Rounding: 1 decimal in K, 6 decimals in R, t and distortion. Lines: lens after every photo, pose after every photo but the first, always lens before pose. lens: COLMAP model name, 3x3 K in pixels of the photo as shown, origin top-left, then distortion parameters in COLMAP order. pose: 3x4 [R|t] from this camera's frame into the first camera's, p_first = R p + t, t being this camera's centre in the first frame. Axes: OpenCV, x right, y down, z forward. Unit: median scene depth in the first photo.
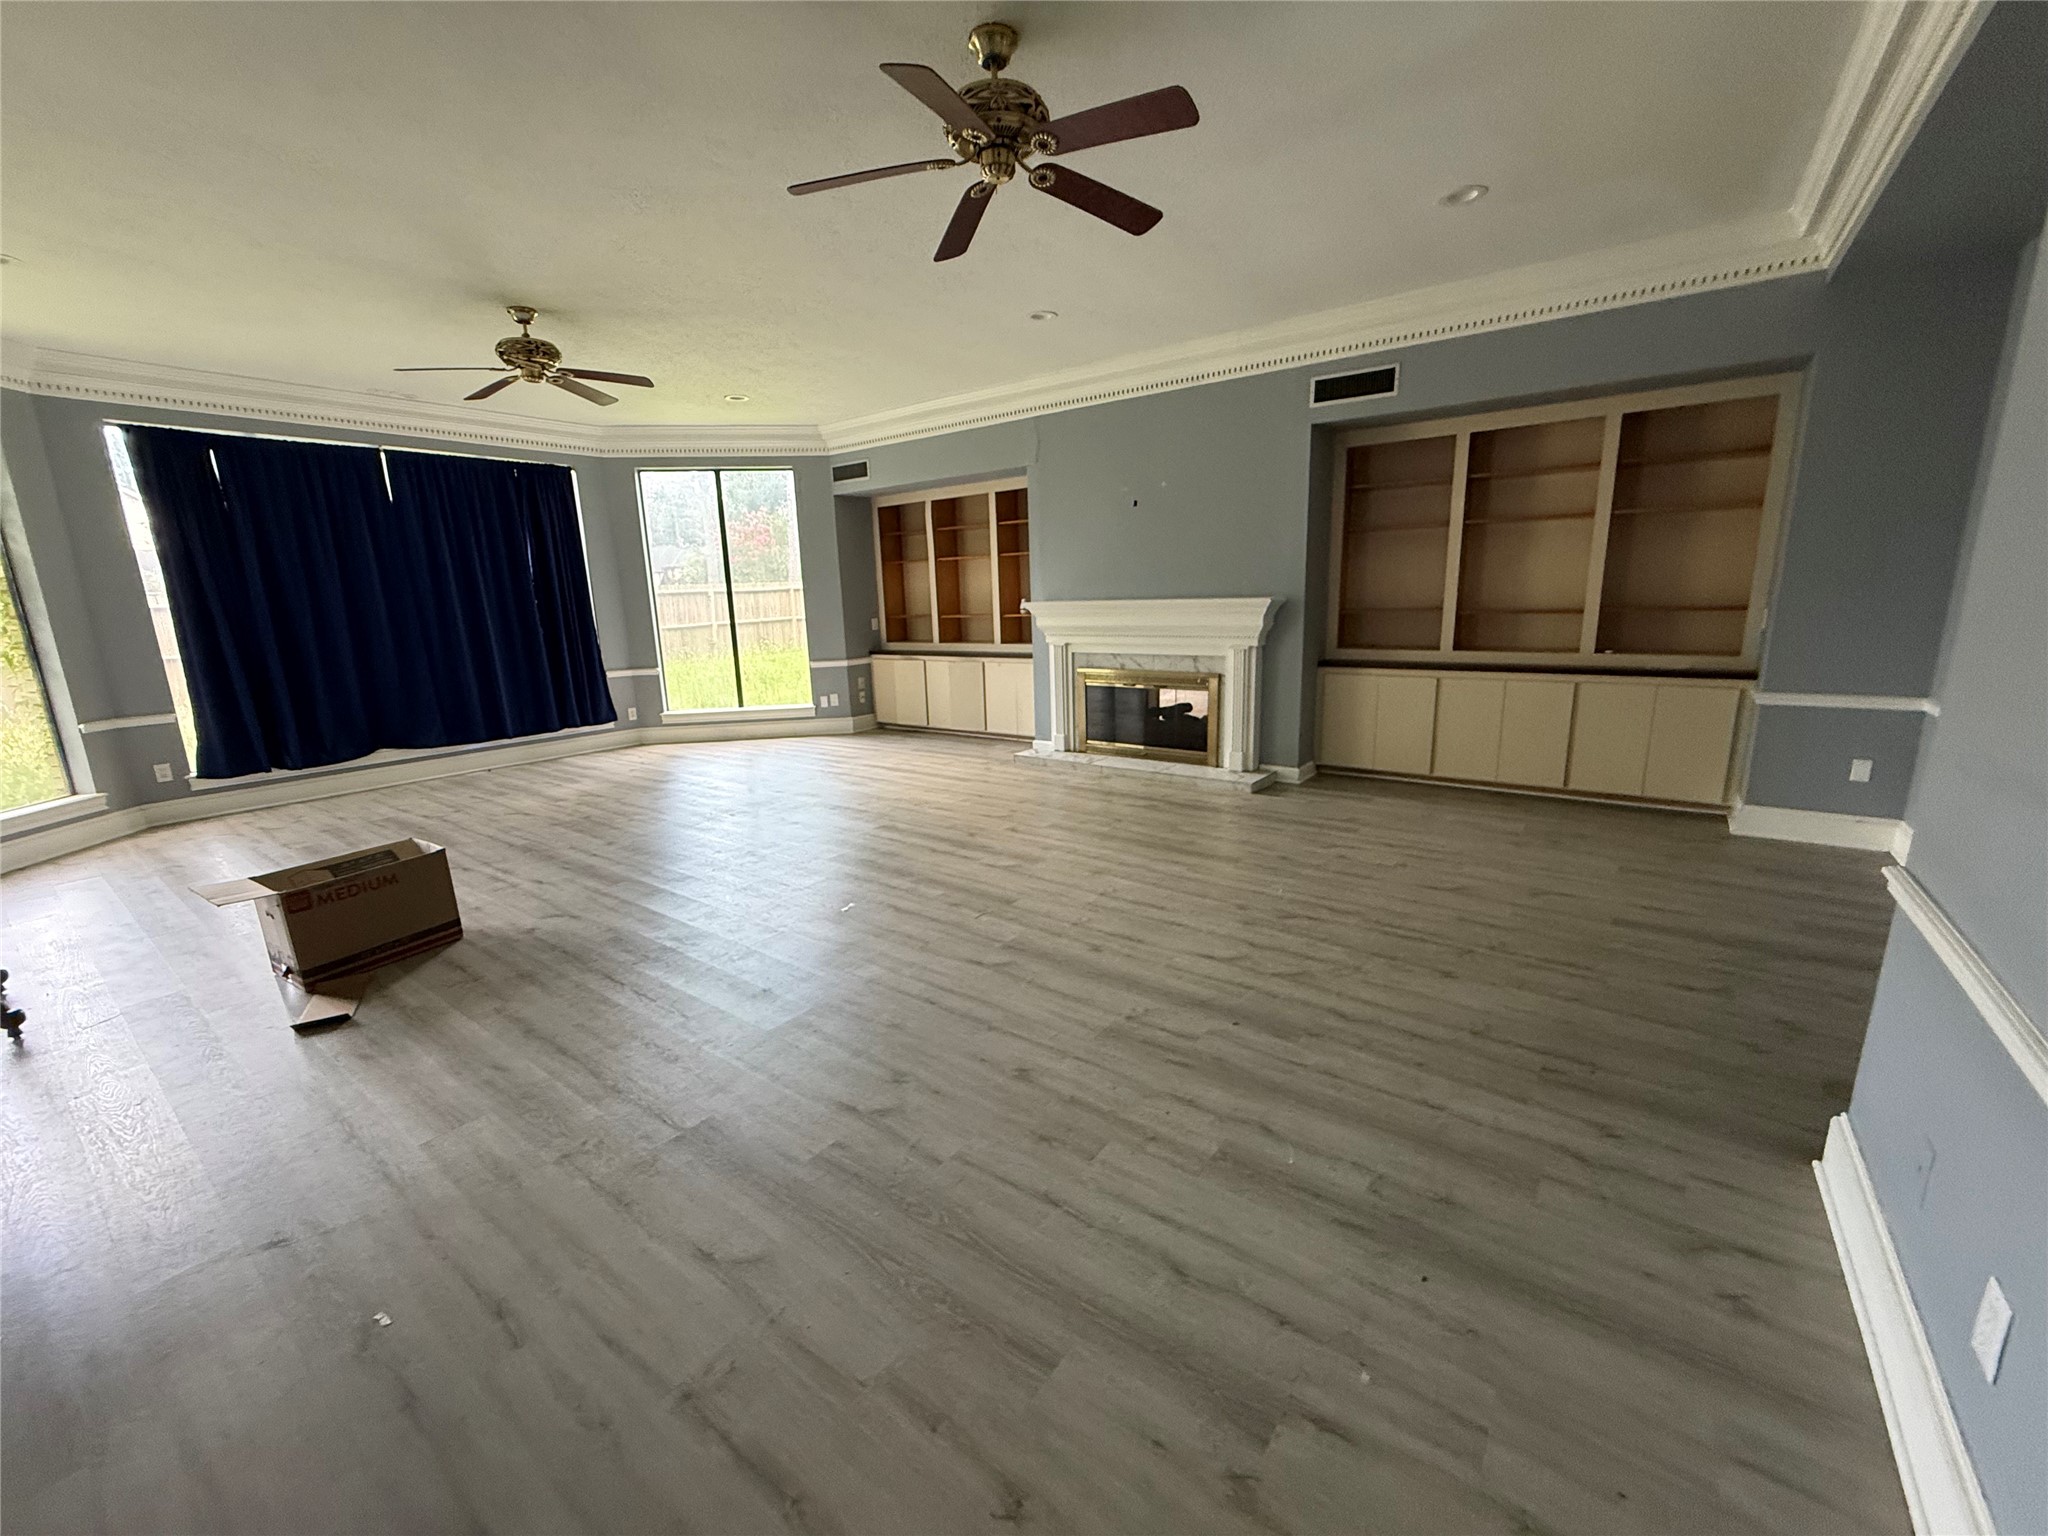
lens RADIAL K [[820.3, 0, 1020.4], [0, 820.3, 770.4], [0, 0, 1]] dist [0.004752, 0.000780]
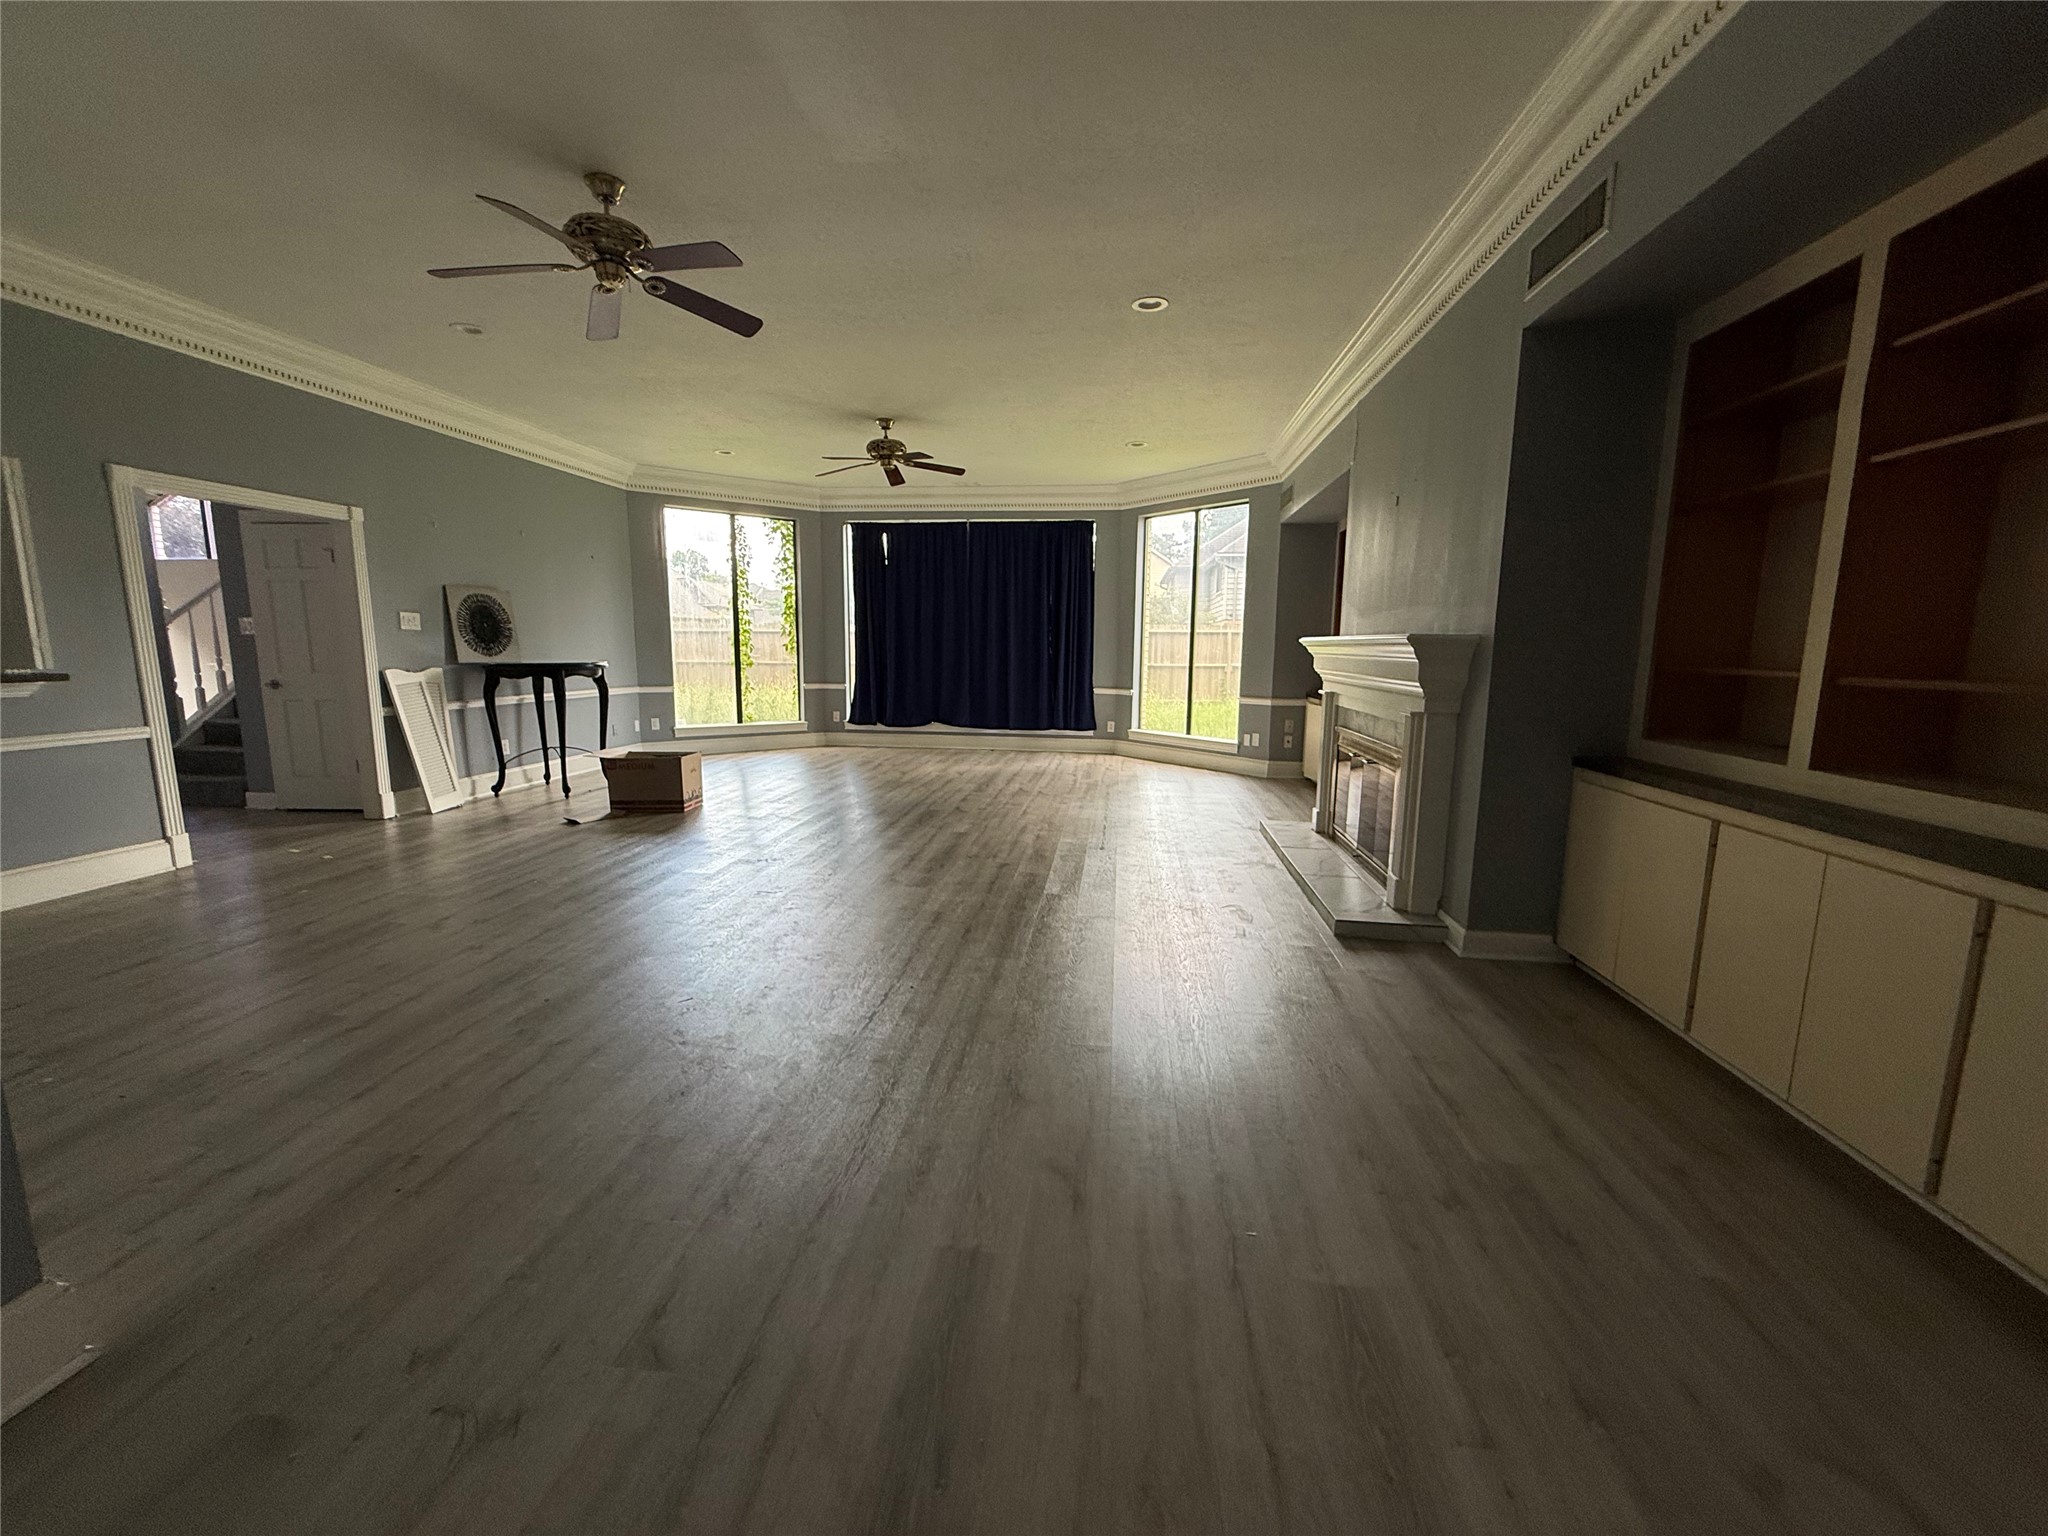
lens RADIAL K [[820.3, 0, 1017.8], [0, 820.3, 768.2], [0, 0, 1]] dist [0.004752, 0.000780]
pose [[0.494384, 0.164643, -0.853509, 0.473358], [-0.212318, 0.975030, 0.065102, -0.060827], [0.842915, 0.149030, 0.516996, 0.305542]]
